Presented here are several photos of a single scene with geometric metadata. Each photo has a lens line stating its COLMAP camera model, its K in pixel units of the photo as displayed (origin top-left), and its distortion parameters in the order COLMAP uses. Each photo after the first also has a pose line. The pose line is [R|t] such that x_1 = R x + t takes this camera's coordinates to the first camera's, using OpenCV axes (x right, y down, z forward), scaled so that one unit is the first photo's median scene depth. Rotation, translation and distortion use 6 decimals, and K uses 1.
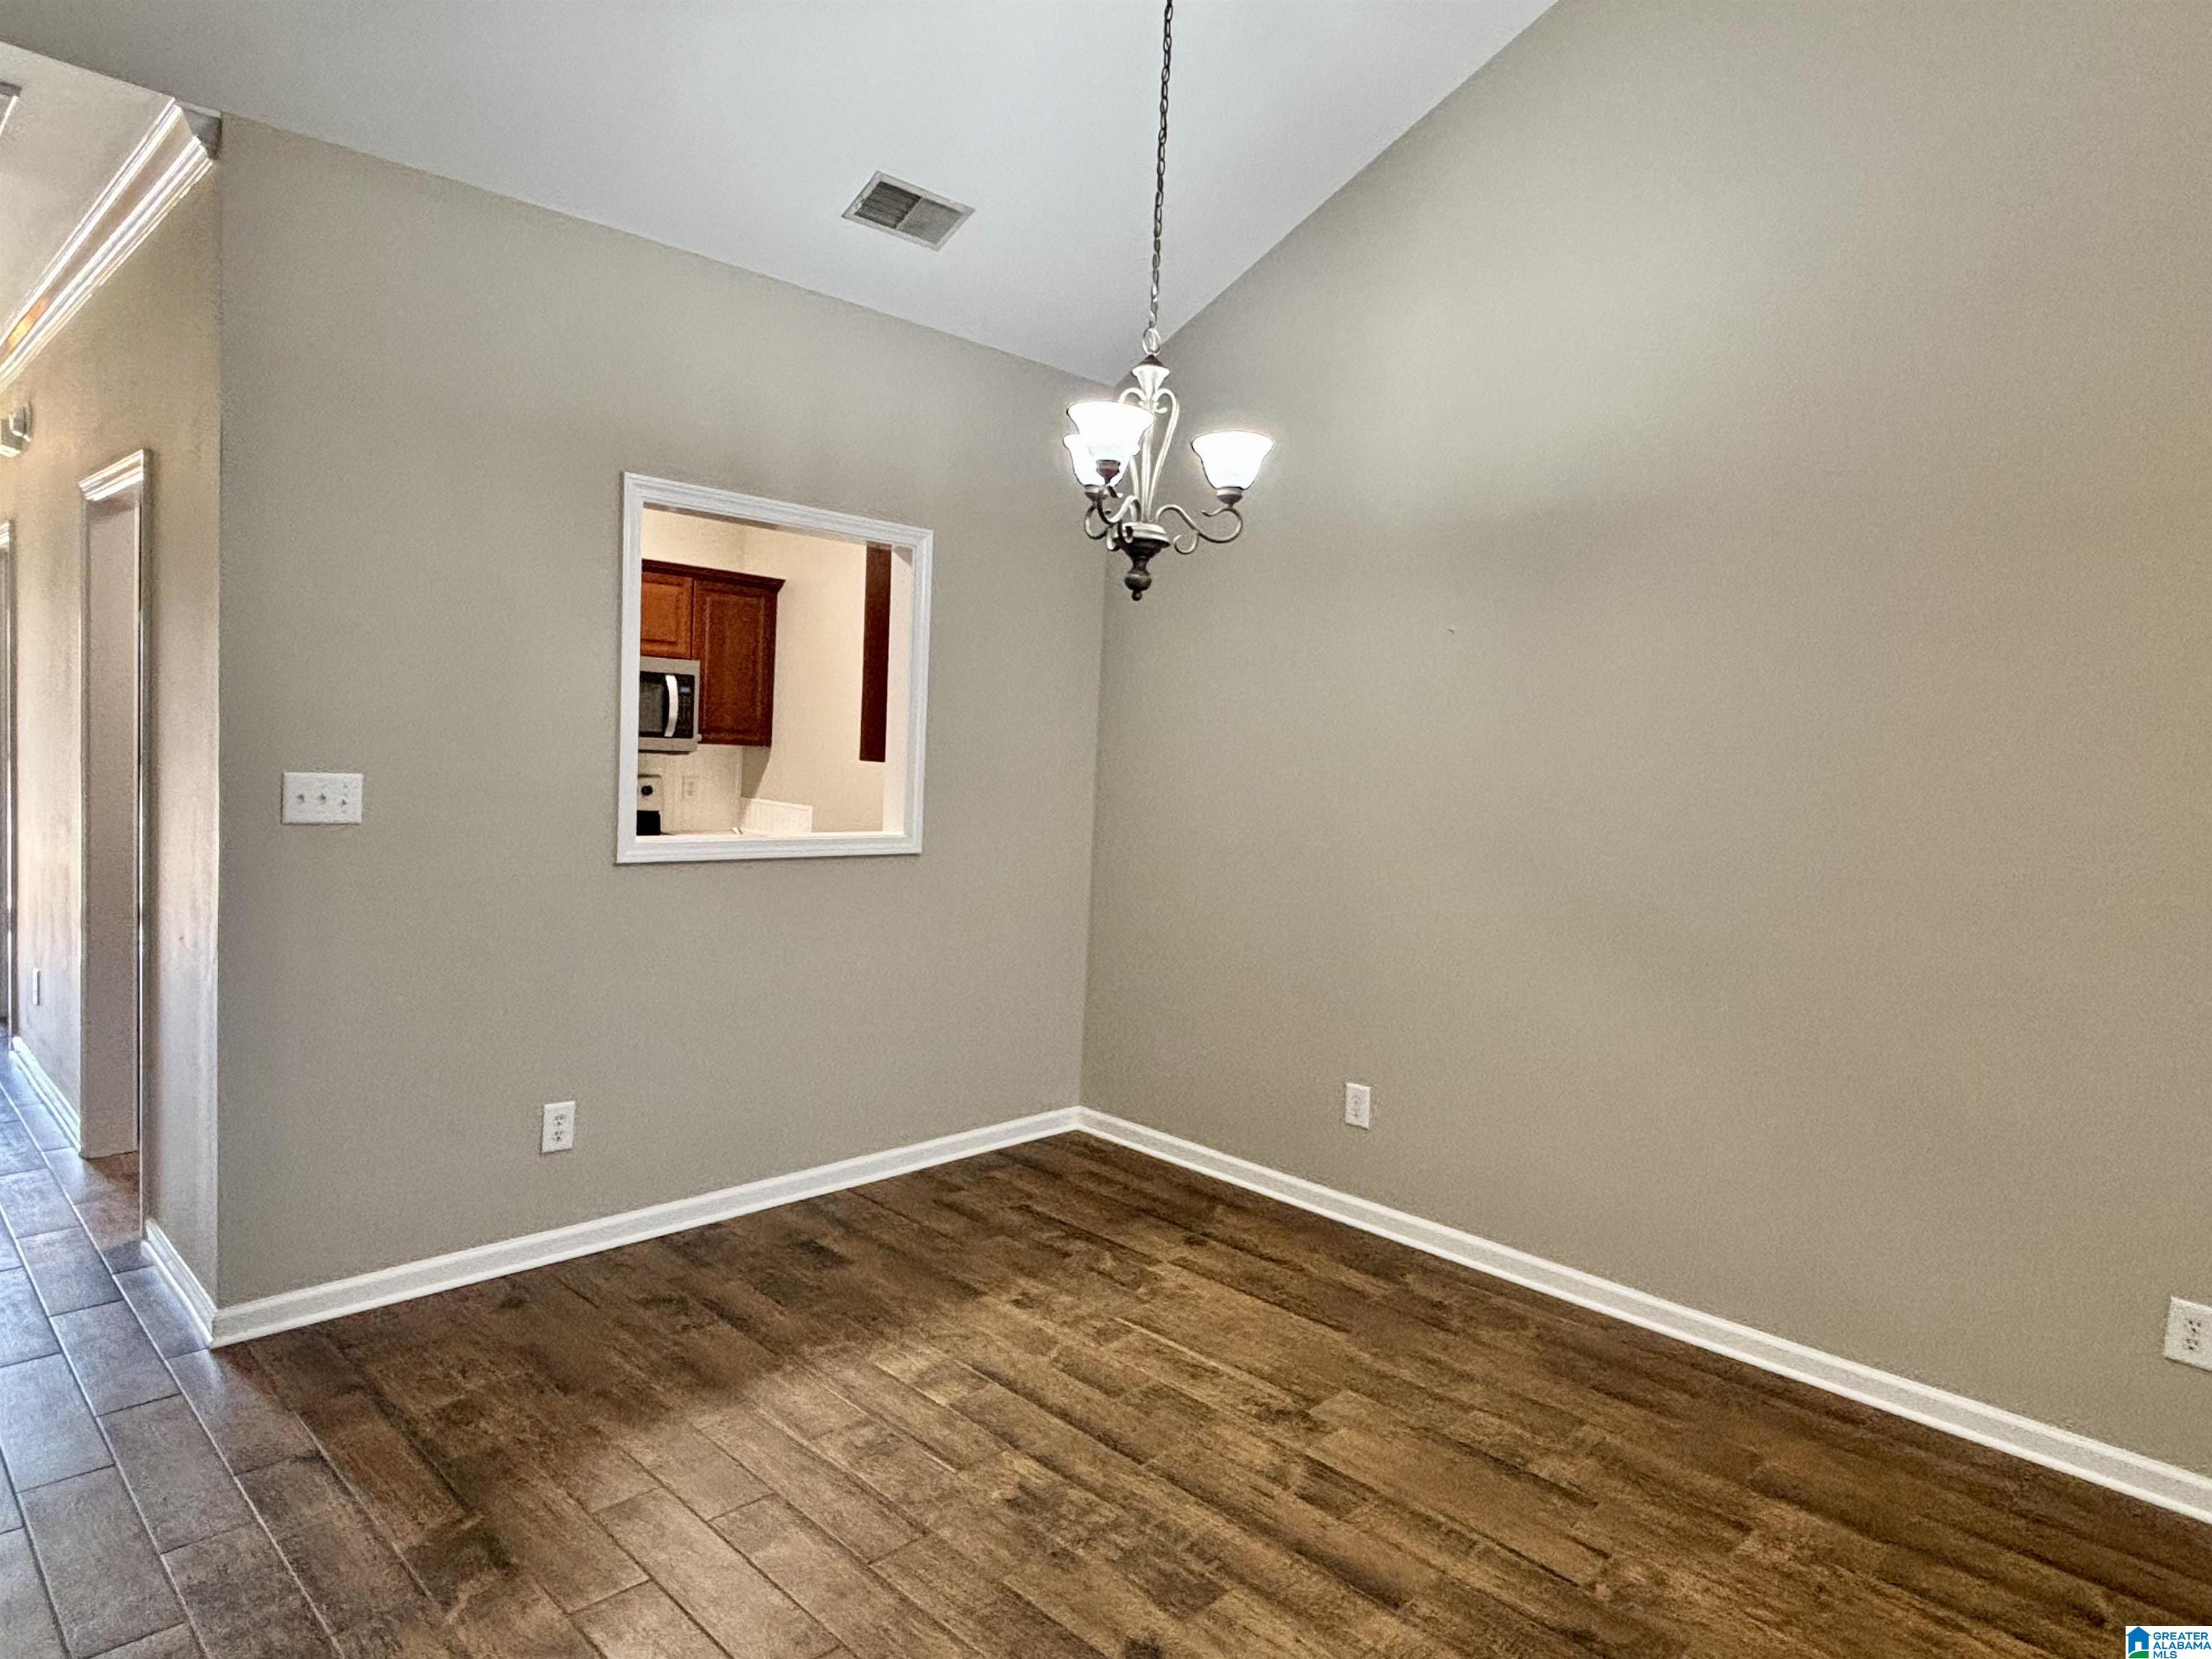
lens RADIAL K [[1311.4, 0, 1103.0], [0, 1311.4, 830.1], [0, 0, 1]] dist [-0.007073, -0.002423]
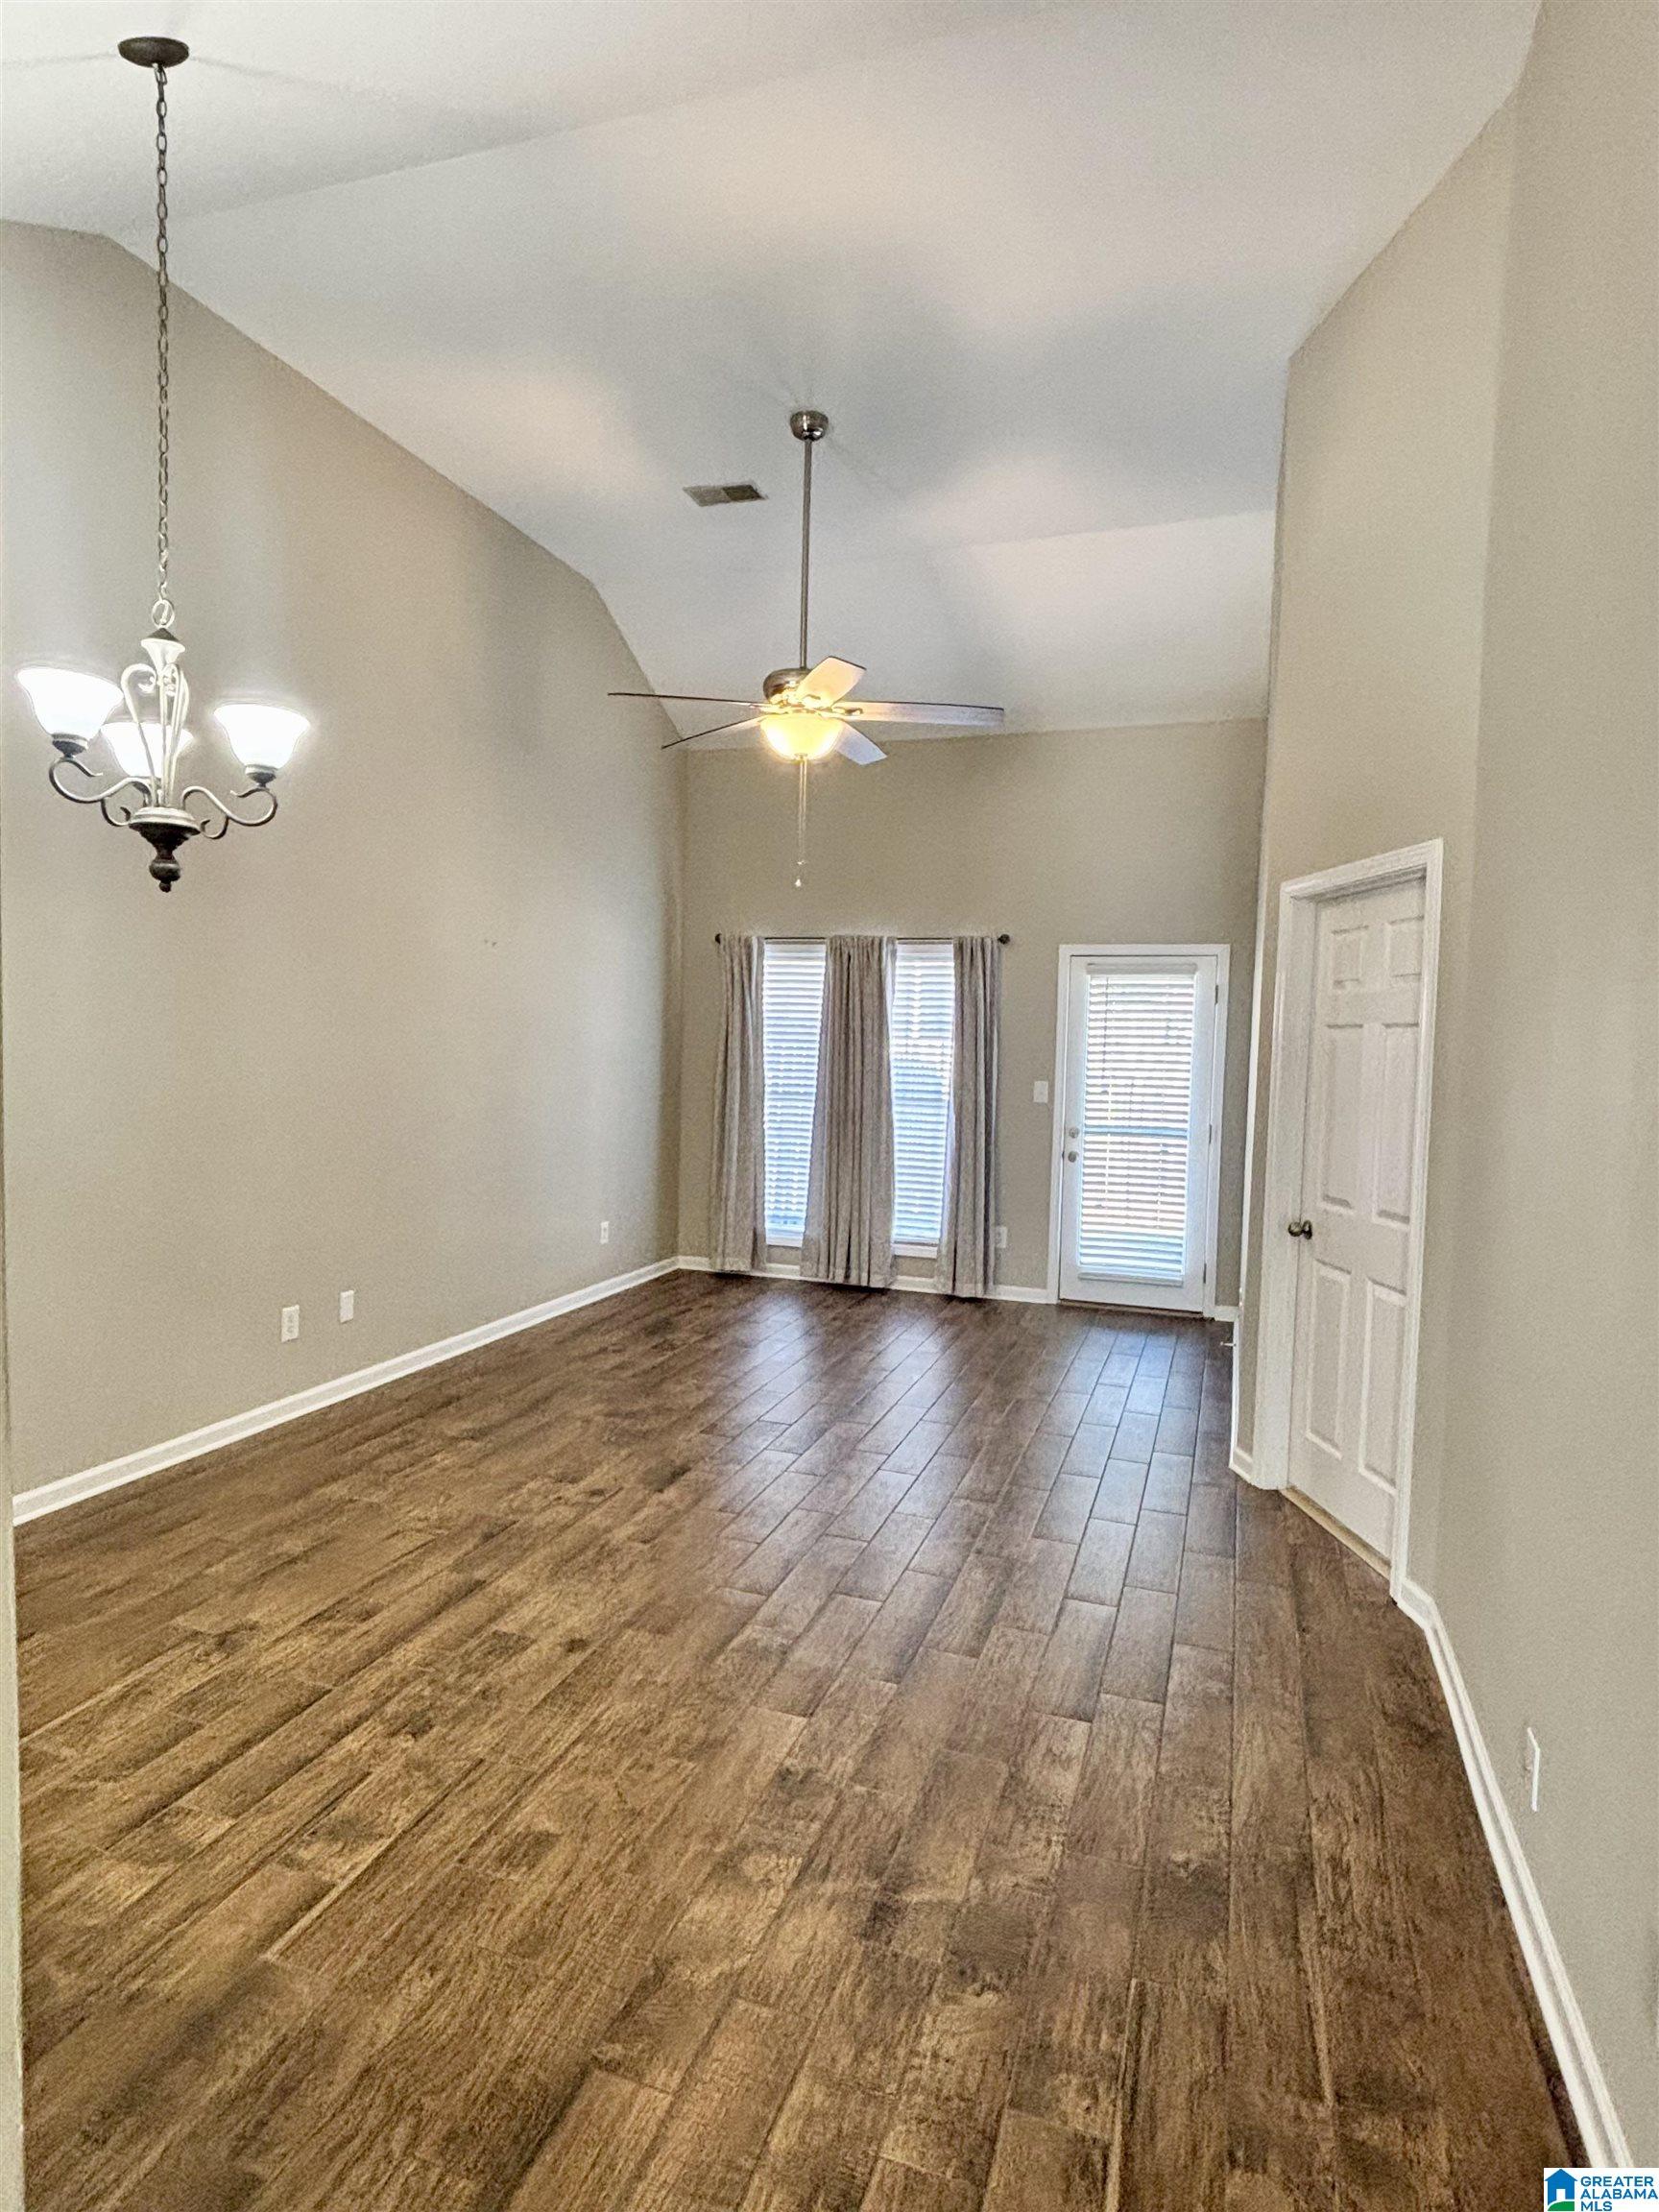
lens RADIAL K [[1202.1, 0, 829.1], [0, 1202.1, 1106.4], [0, 0, 1]] dist [-0.001872, -0.000175]
pose [[-0.418519, -0.114748, 0.900930, -0.996510], [0.015876, 0.990910, 0.133584, -0.136875], [-0.908069, 0.070210, -0.412893, 0.984733]]
